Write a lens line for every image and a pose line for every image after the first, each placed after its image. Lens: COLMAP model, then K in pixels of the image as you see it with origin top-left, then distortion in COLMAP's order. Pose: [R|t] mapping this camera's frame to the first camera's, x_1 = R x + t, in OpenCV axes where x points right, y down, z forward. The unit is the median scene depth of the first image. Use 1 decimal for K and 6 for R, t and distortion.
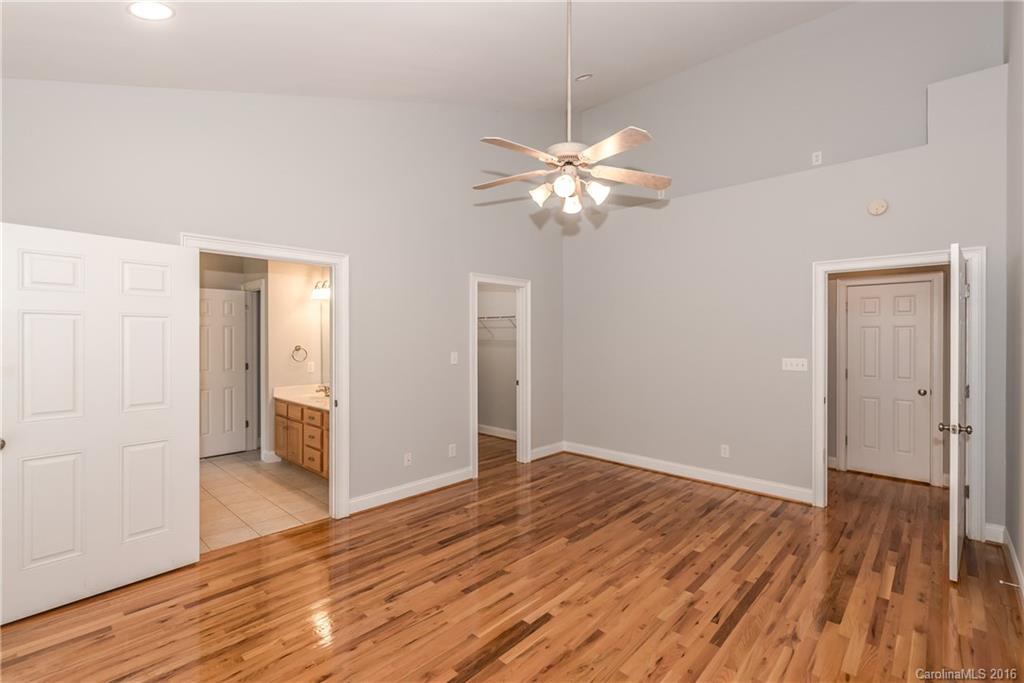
lens RADIAL K [[449.3, 0, 513.6], [0, 449.3, 337.8], [0, 0, 1]] dist [-0.001047, -0.000094]
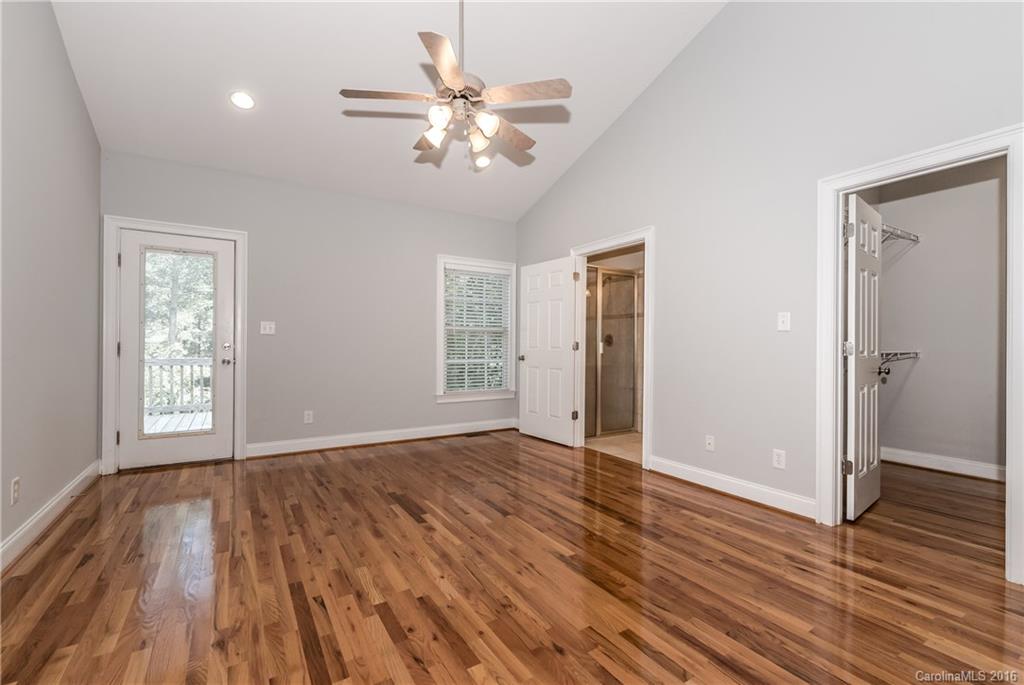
lens RADIAL K [[445.7, 0, 513.3], [0, 445.7, 342.1], [0, 0, 1]] dist [0.001298, 0.000197]
pose [[-0.233928, -0.003037, -0.972249, 0.967850], [-0.011415, 0.999935, -0.000376, 0.148786], [0.972187, 0.011011, -0.233948, 1.291323]]
